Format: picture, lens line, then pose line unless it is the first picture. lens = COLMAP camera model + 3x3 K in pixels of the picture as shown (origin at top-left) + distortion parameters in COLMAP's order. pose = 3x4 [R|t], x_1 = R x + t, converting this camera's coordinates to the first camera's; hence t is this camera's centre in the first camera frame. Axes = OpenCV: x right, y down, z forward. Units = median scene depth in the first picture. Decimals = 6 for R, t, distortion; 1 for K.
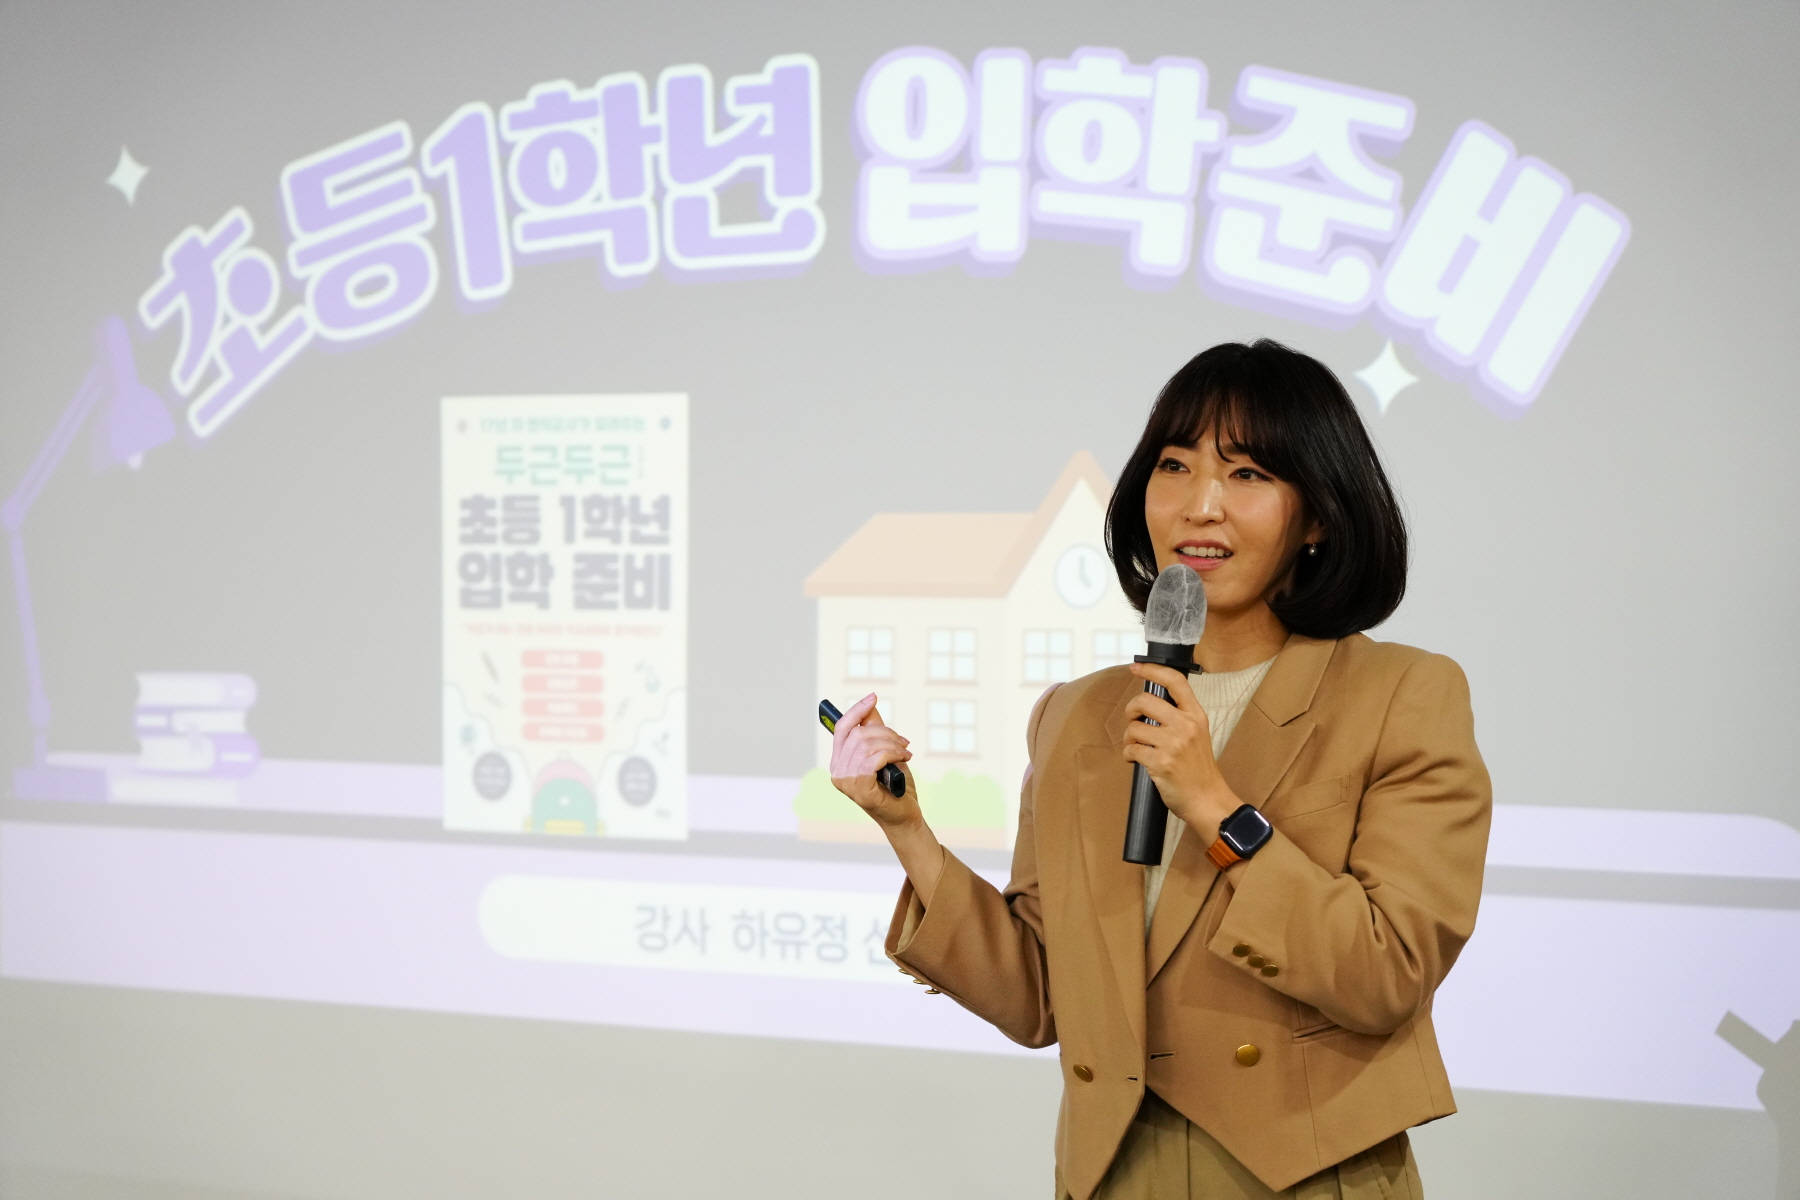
lens RADIAL K [[4545.3, 0, 900.4], [0, 4545.3, 605.9], [0, 0, 1]] dist [0.036776, 0.000000]
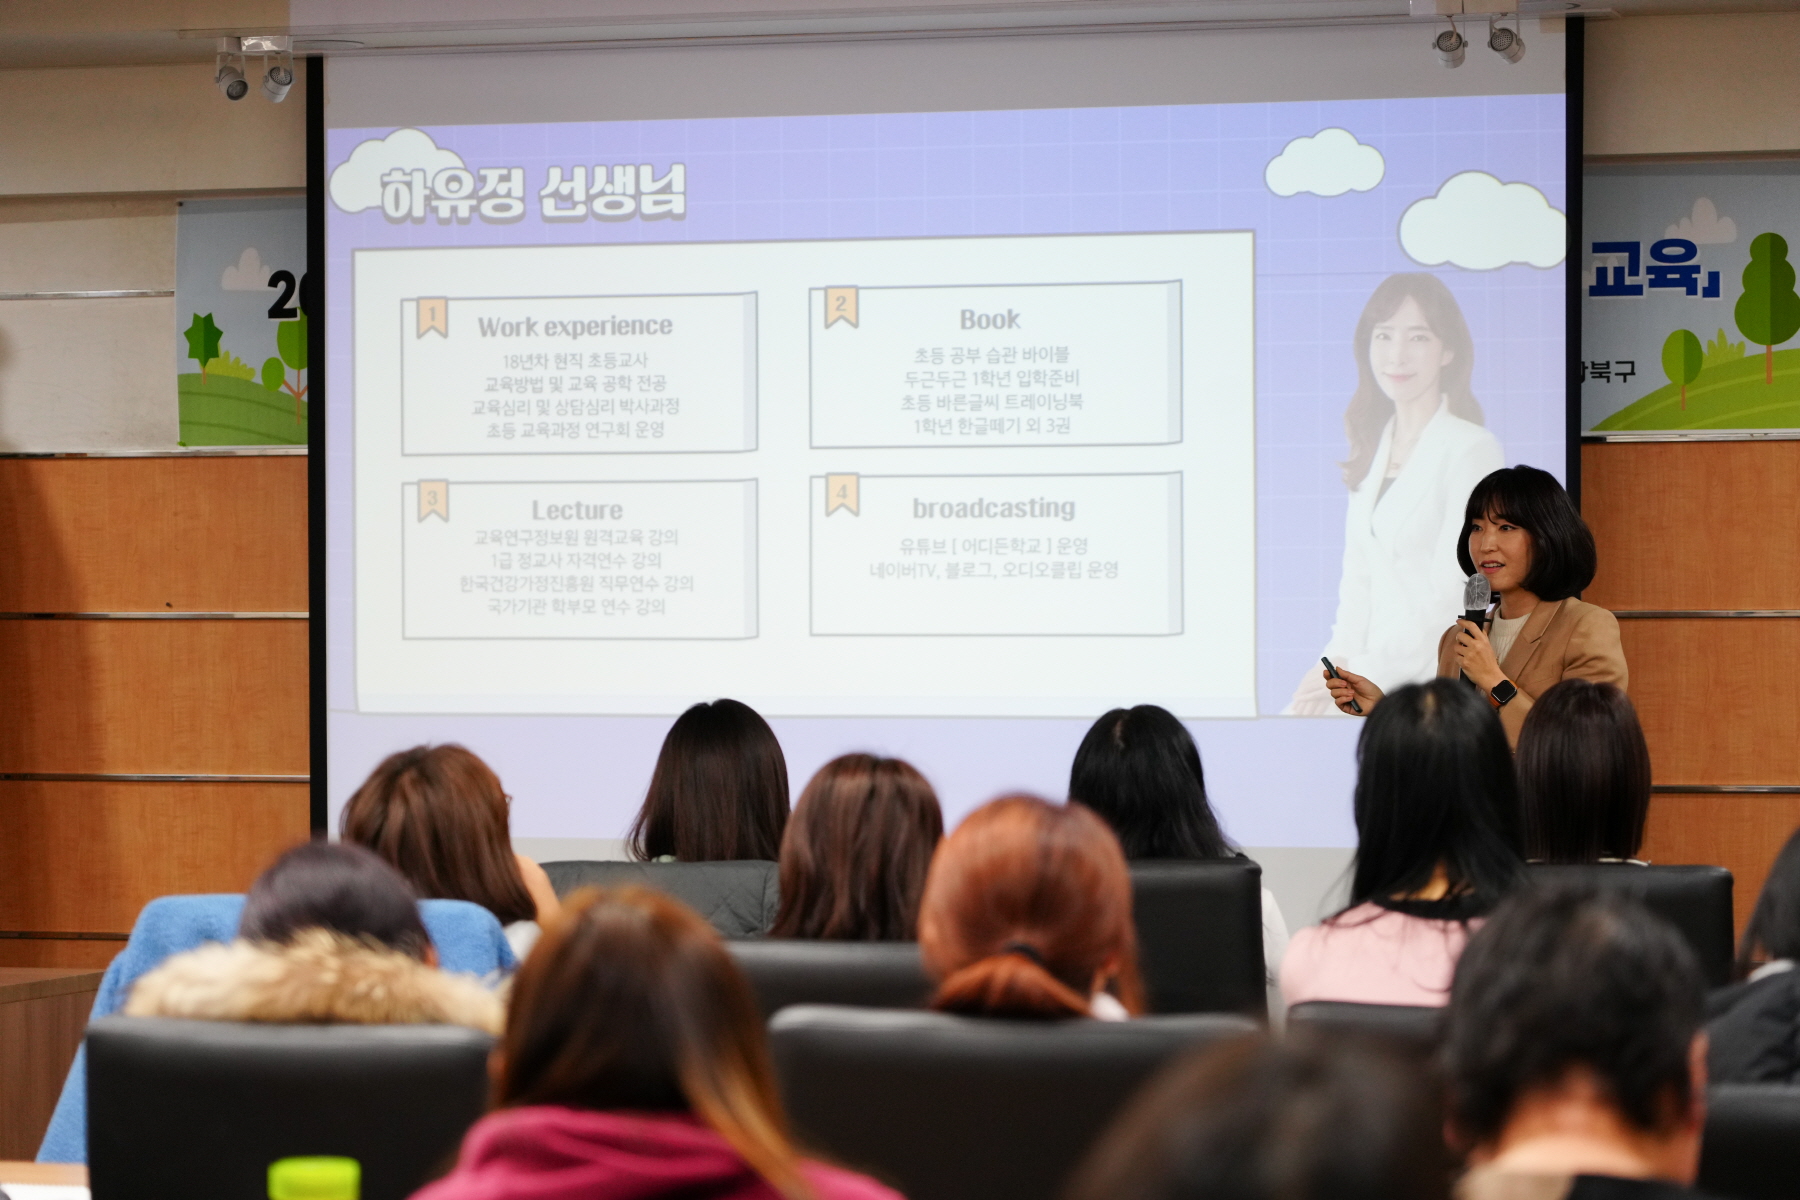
lens RADIAL K [[5299.0, 0, 901.2], [0, 5299.0, 608.9], [0, 0, 1]] dist [-0.025393, 0.000000]
pose [[0.941916, -0.001297, 0.335847, -0.484817], [0.006283, 0.999886, -0.013759, 0.019721], [-0.335790, 0.015070, 0.941816, -0.599439]]
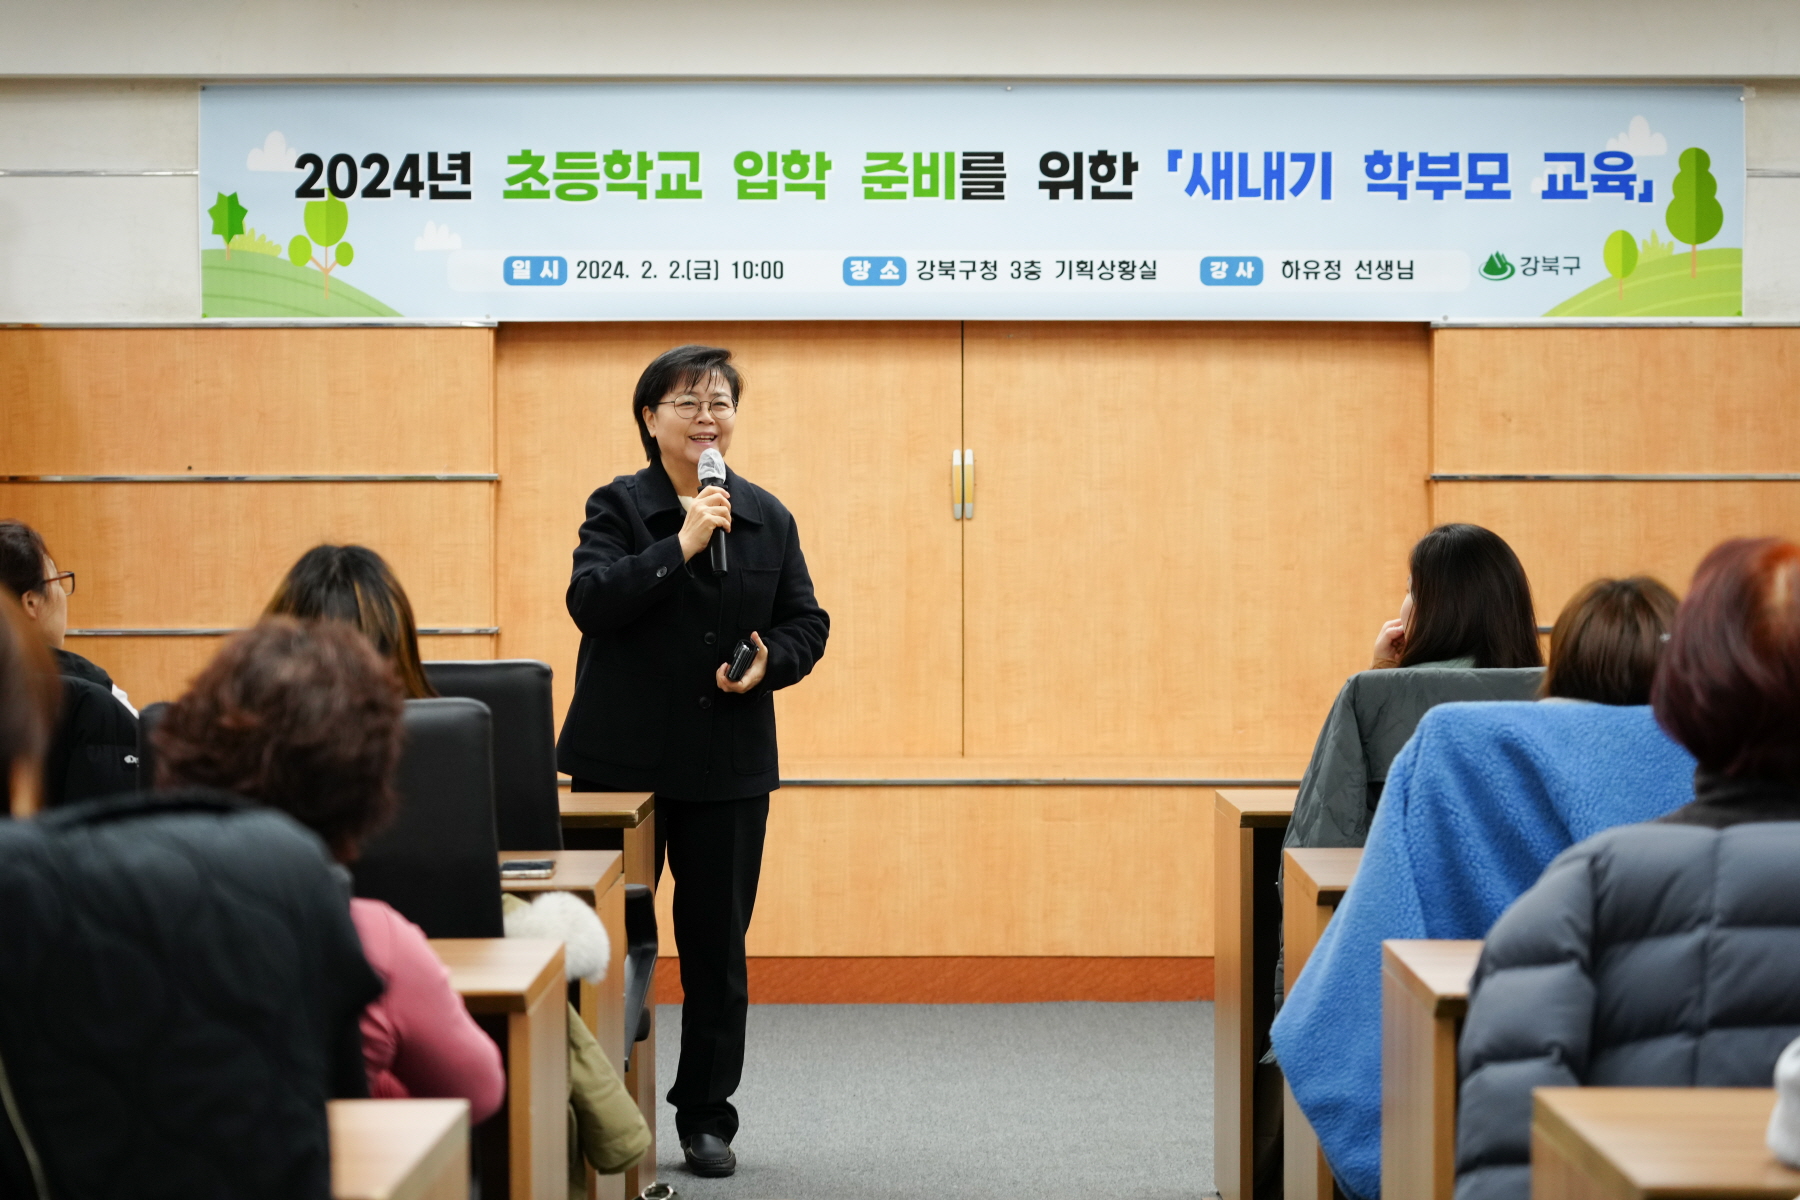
lens RADIAL K [[4440.1, 0, 858.5], [0, 4440.1, 607.6], [0, 0, 1]] dist [-0.010698, 0.000000]
pose [[0.805827, -0.008243, 0.592094, -0.763782], [0.009307, 0.999956, 0.001254, 0.036319], [-0.592078, 0.004500, 0.805868, -0.341351]]
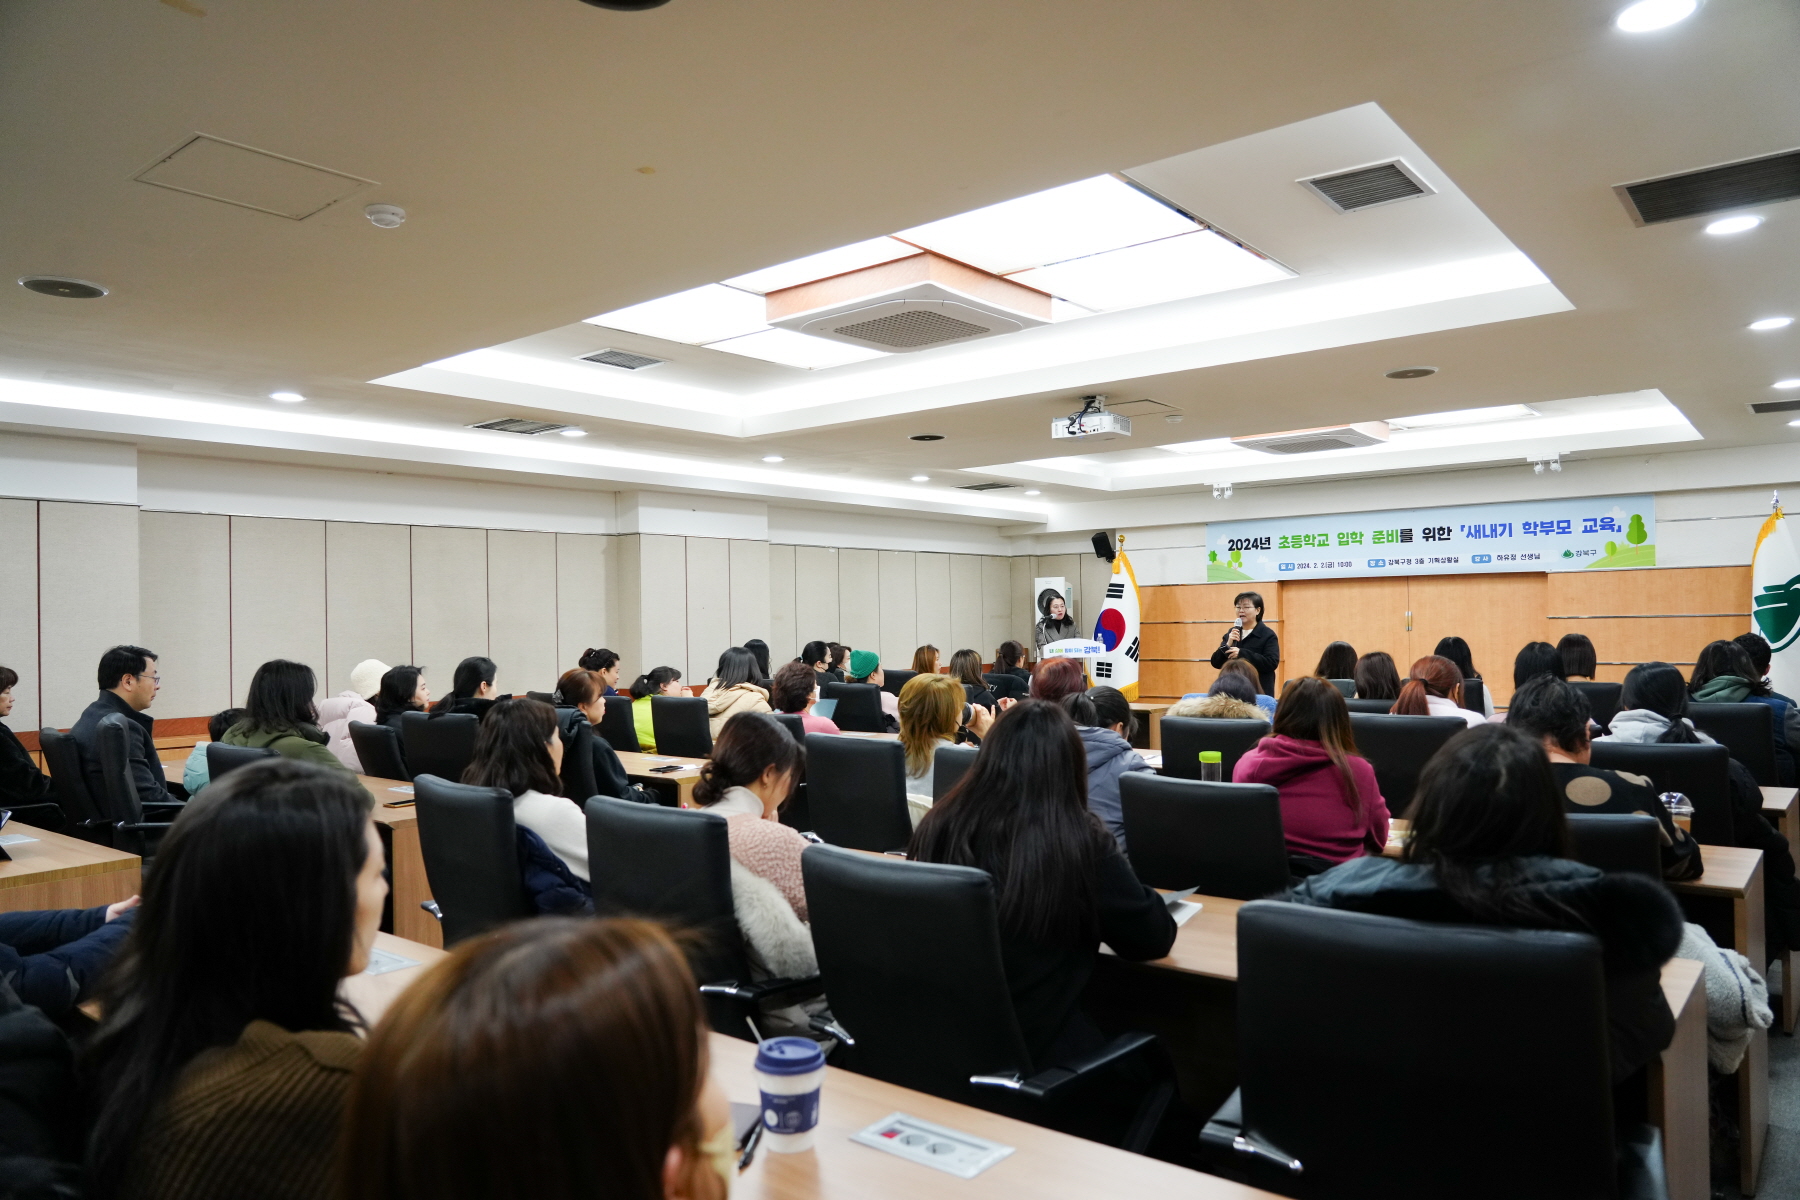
lens RADIAL K [[1192.9, 0, 910.1], [0, 1192.9, 600.8], [0, 0, 1]] dist [-0.023567, 0.006698]
pose [[0.998530, -0.012085, -0.052844, -0.457640], [0.010105, 0.999243, -0.037568, 0.023811], [0.053258, 0.036978, 0.997896, -0.565677]]
